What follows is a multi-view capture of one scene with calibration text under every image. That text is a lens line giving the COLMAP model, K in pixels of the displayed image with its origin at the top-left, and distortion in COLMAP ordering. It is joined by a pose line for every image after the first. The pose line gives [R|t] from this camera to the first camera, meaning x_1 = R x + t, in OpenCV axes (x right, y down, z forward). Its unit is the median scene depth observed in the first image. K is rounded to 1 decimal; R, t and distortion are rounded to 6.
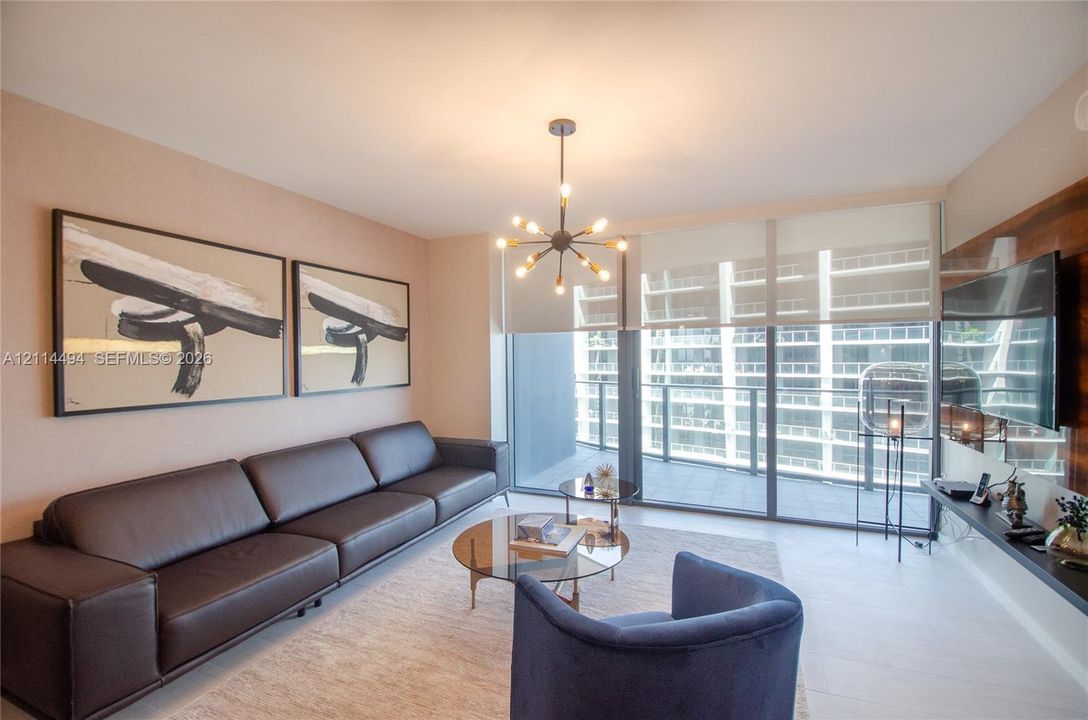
lens RADIAL K [[468.8, 0, 544.8], [0, 468.8, 361.0], [0, 0, 1]] dist [0.017965, -0.023823]
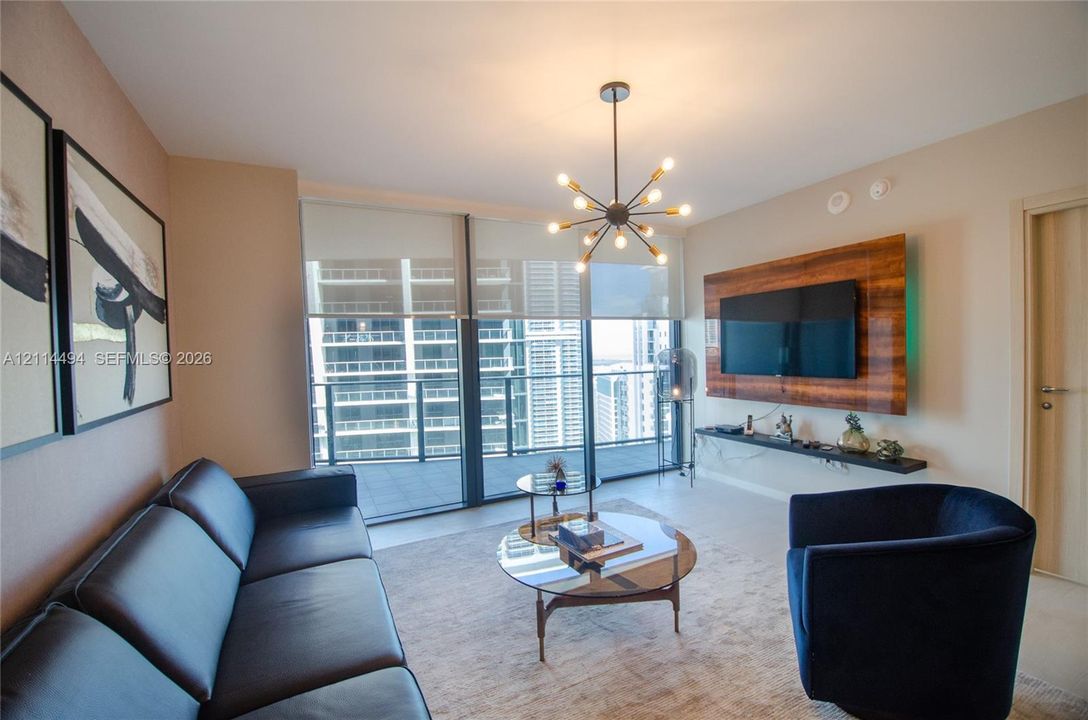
lens RADIAL K [[468.8, 0, 544.8], [0, 468.8, 361.0], [0, 0, 1]] dist [0.017965, -0.023823]
pose [[0.646878, -0.026122, 0.762146, -0.465289], [0.026561, 0.999579, 0.011716, 0.009714], [-0.762131, 0.012664, 0.647299, 0.303106]]
